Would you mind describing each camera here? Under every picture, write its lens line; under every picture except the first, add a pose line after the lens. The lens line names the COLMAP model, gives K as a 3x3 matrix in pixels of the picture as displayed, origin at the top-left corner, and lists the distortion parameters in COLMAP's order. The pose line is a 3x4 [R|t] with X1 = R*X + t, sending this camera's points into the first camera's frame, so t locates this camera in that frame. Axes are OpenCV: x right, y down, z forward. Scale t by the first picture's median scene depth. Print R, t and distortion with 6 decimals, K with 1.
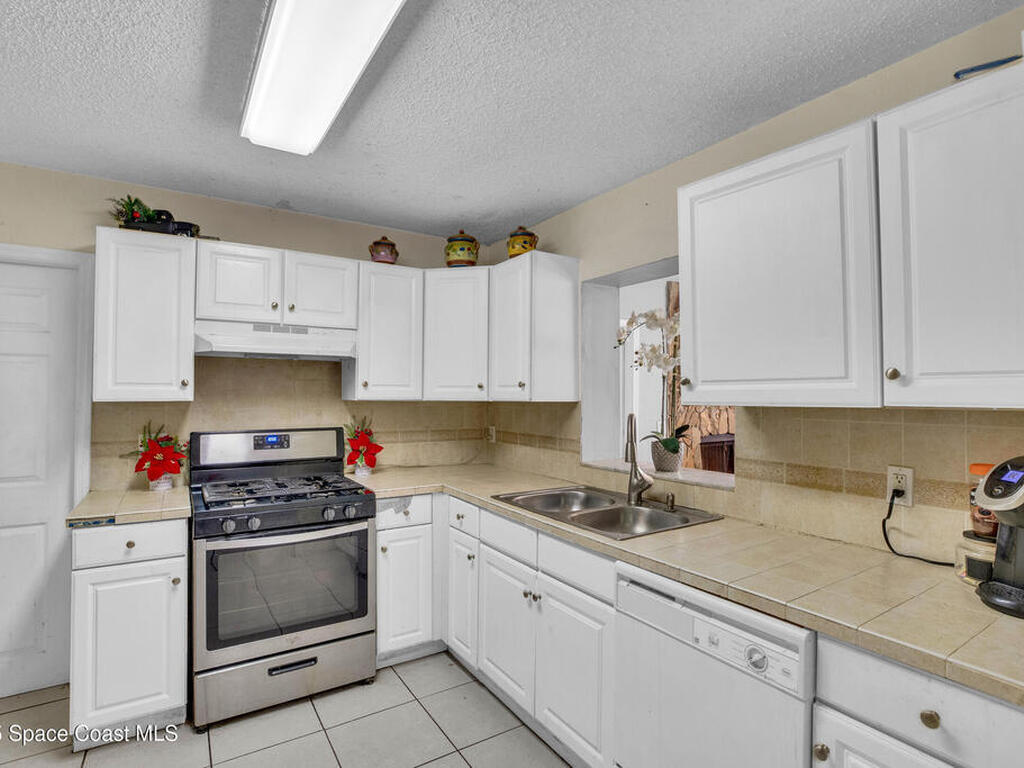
lens RADIAL K [[530.4, 0, 514.4], [0, 530.4, 380.6], [0, 0, 1]] dist [-0.028730, 0.002894]
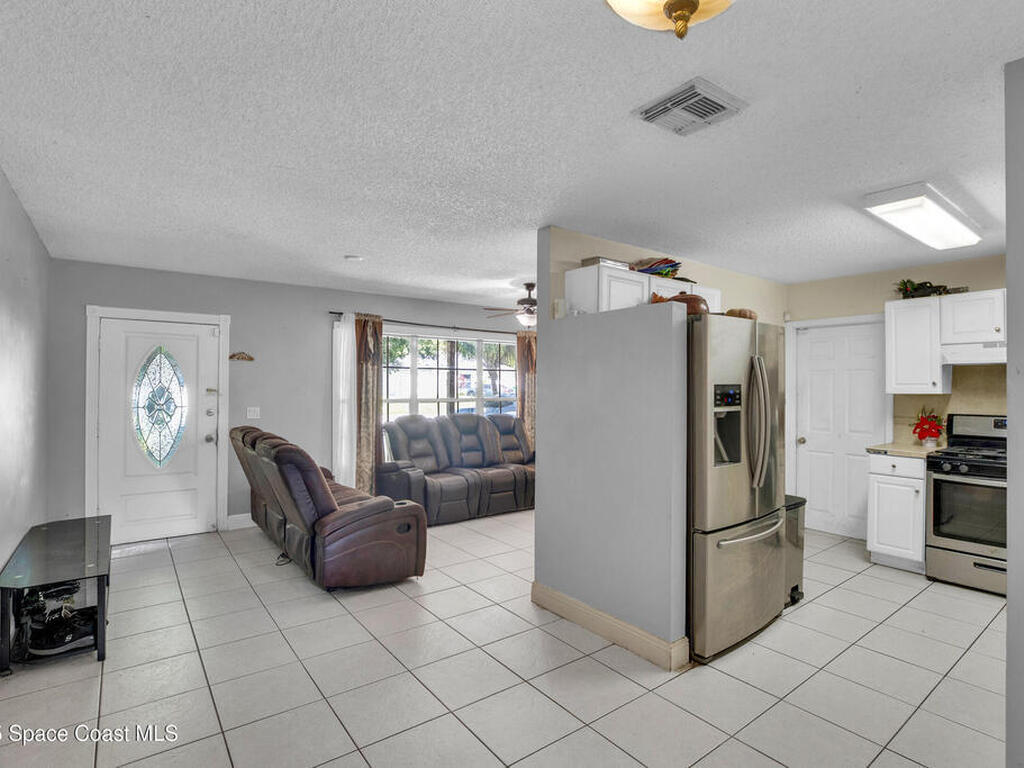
lens RADIAL K [[530.4, 0, 512.6], [0, 530.4, 381.1], [0, 0, 1]] dist [-0.028730, 0.002894]
pose [[0.068185, -0.010866, -0.997614, 0.949314], [0.013692, 0.999857, -0.009954, -0.004894], [0.997579, -0.012981, 0.068324, -0.471792]]
